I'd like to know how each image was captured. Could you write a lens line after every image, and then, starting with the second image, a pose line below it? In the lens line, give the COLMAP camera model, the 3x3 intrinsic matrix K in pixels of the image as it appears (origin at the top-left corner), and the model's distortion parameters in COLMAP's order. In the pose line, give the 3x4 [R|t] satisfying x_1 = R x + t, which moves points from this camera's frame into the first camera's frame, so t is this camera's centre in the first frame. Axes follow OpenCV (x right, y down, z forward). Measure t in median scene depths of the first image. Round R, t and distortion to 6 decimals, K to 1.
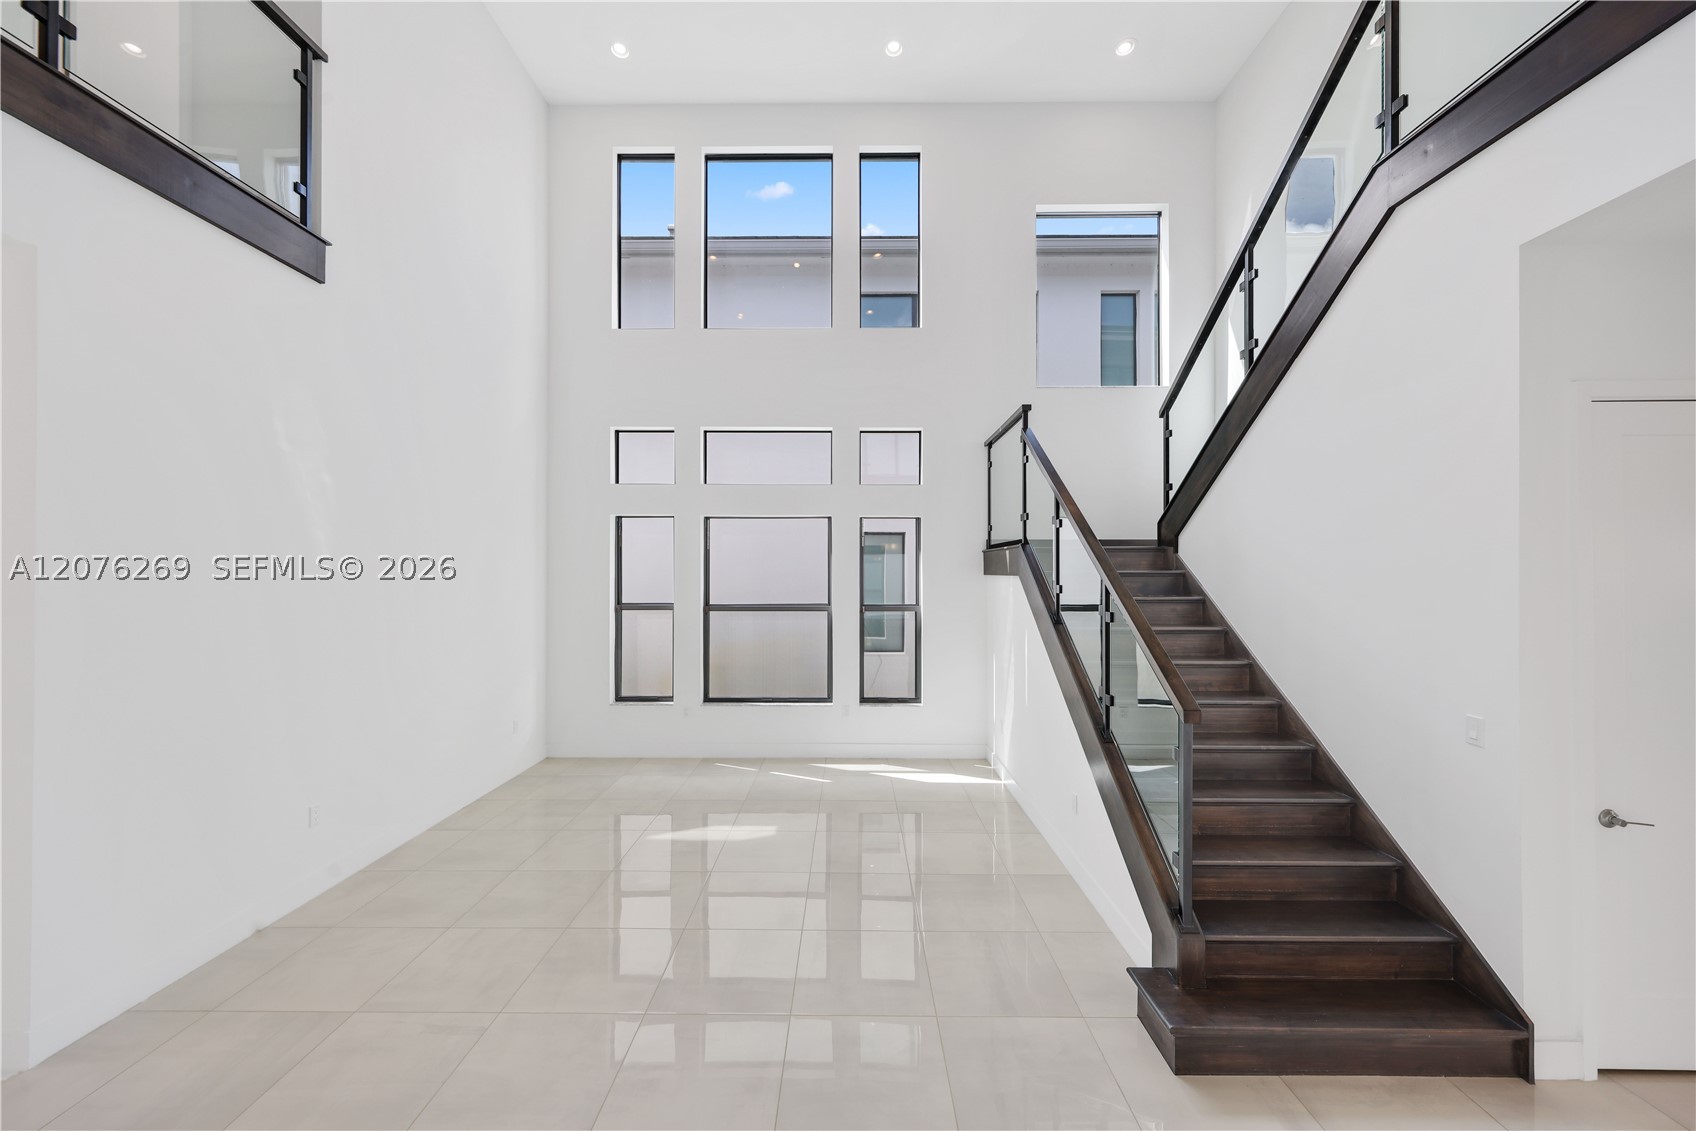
lens RADIAL K [[622.9, 0, 847.3], [0, 622.9, 567.4], [0, 0, 1]] dist [-0.001031, -0.000919]
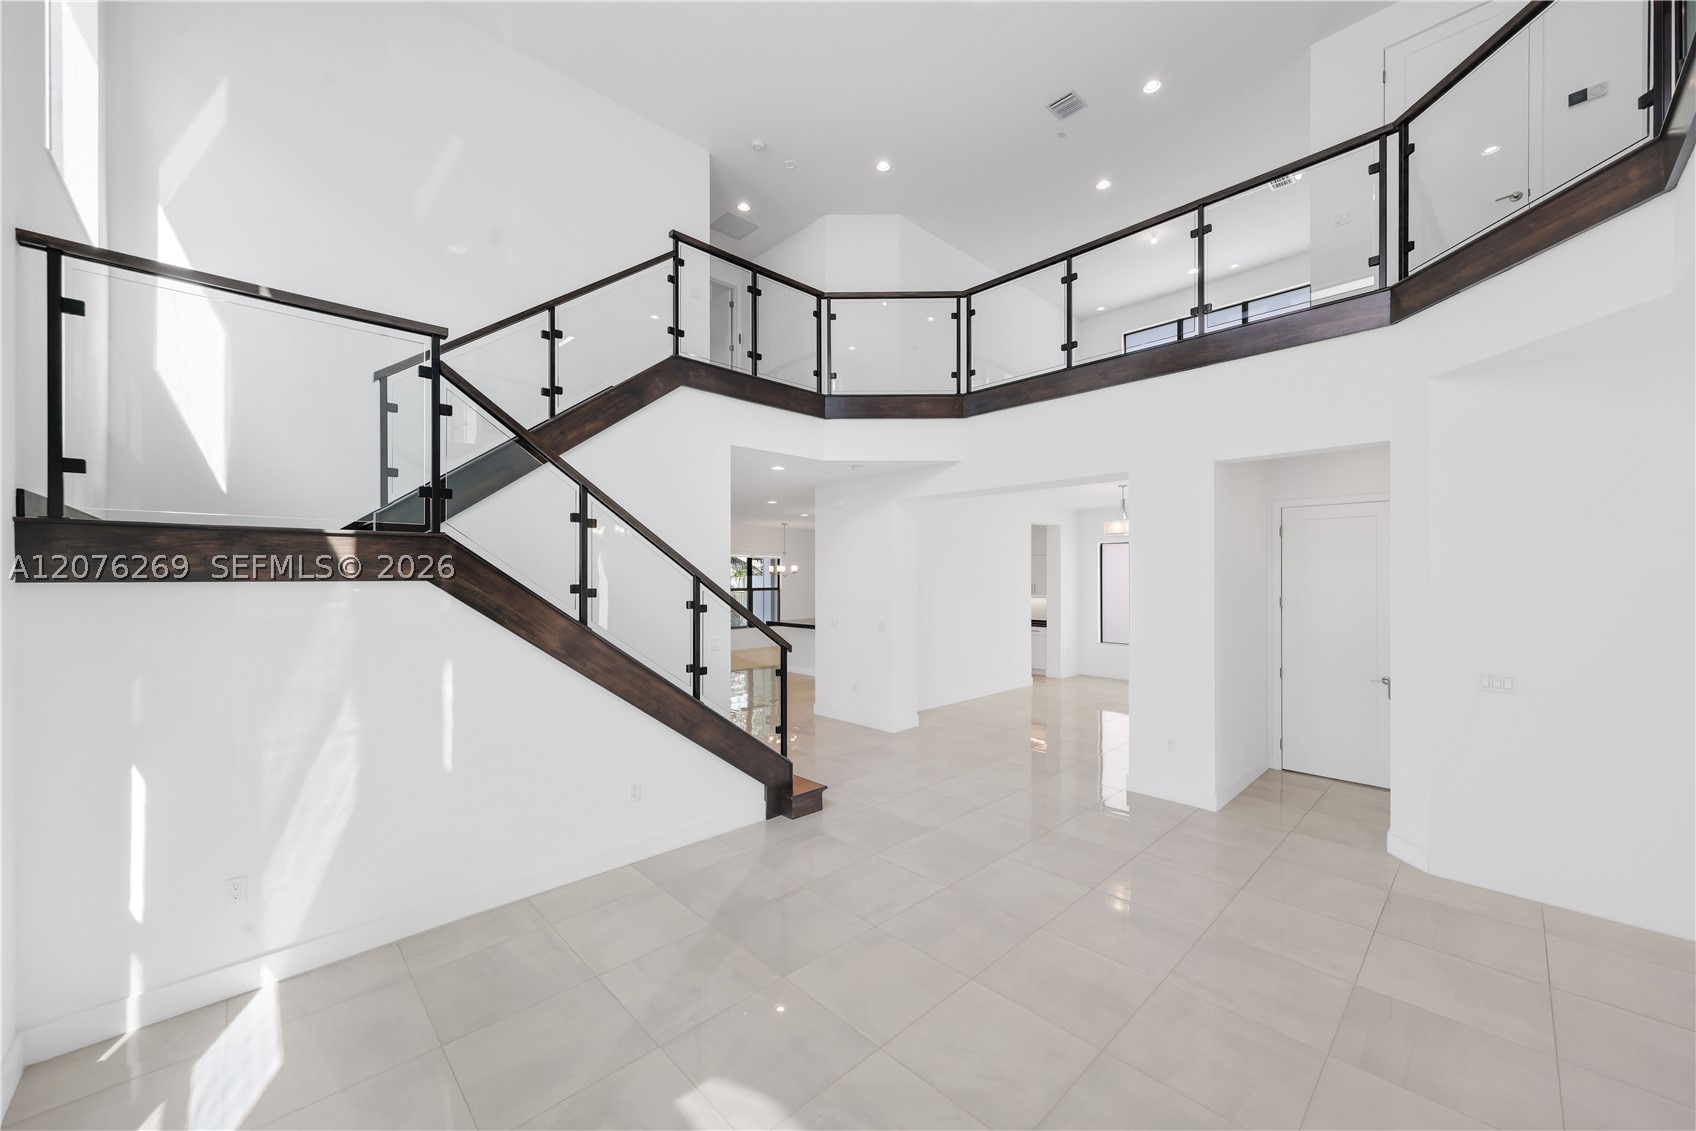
lens RADIAL K [[622.9, 0, 839.4], [0, 622.9, 581.8], [0, 0, 1]] dist [-0.001031, -0.000919]
pose [[-0.689876, -0.006512, 0.723899, -0.387114], [-0.000400, 0.999963, 0.008615, 0.007577], [-0.723928, 0.005654, -0.689853, 0.891706]]
